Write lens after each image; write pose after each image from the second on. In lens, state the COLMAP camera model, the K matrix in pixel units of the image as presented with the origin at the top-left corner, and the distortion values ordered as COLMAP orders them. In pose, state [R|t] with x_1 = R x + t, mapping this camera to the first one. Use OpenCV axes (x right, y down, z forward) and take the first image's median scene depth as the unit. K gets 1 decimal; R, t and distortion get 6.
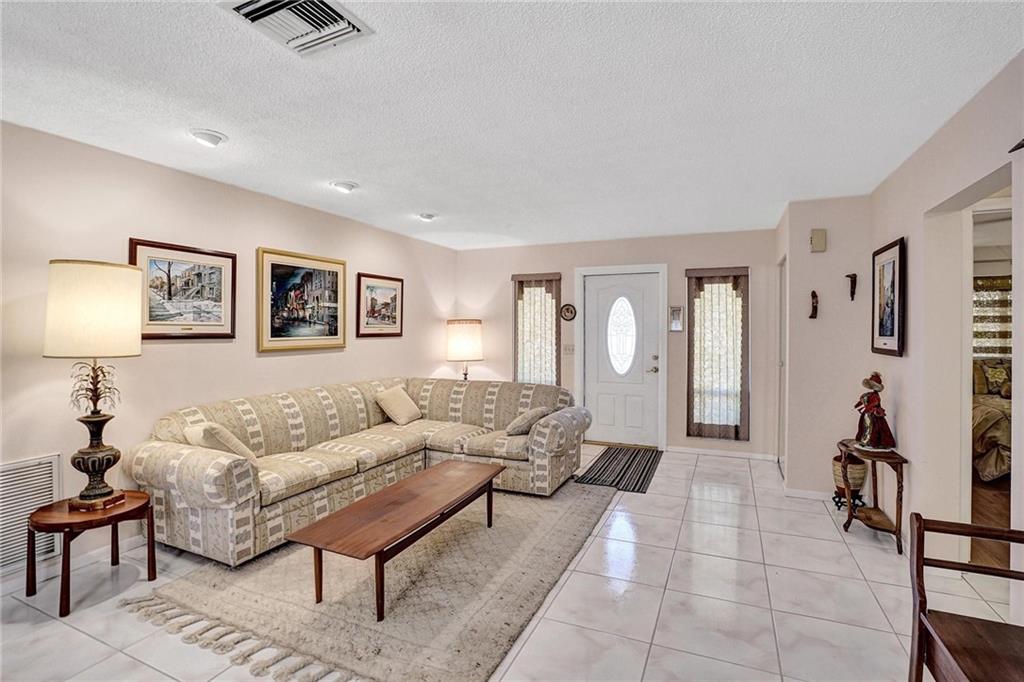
lens RADIAL K [[476.9, 0, 512.0], [0, 476.9, 341.0], [0, 0, 1]] dist [-0.042994, 0.000098]
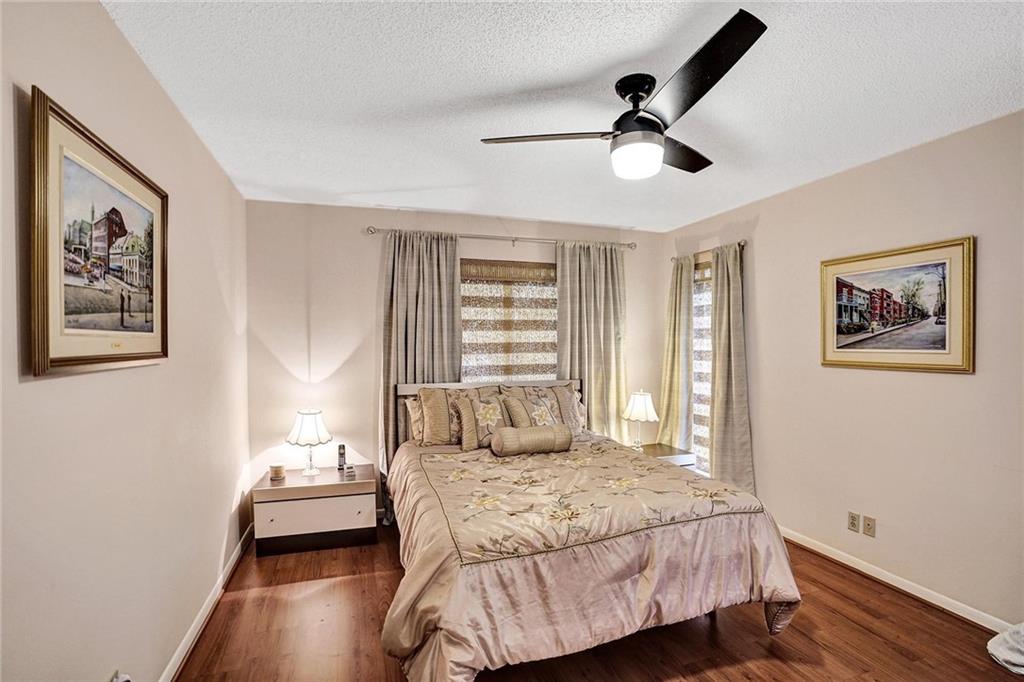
lens RADIAL K [[476.9, 0, 512.0], [0, 476.9, 341.0], [0, 0, 1]] dist [-0.042994, 0.000098]
pose [[0.735949, -0.001443, 0.677036, 0.625700], [0.016018, 0.999755, -0.015281, -0.013427], [-0.676848, 0.022090, 0.735791, 0.480046]]
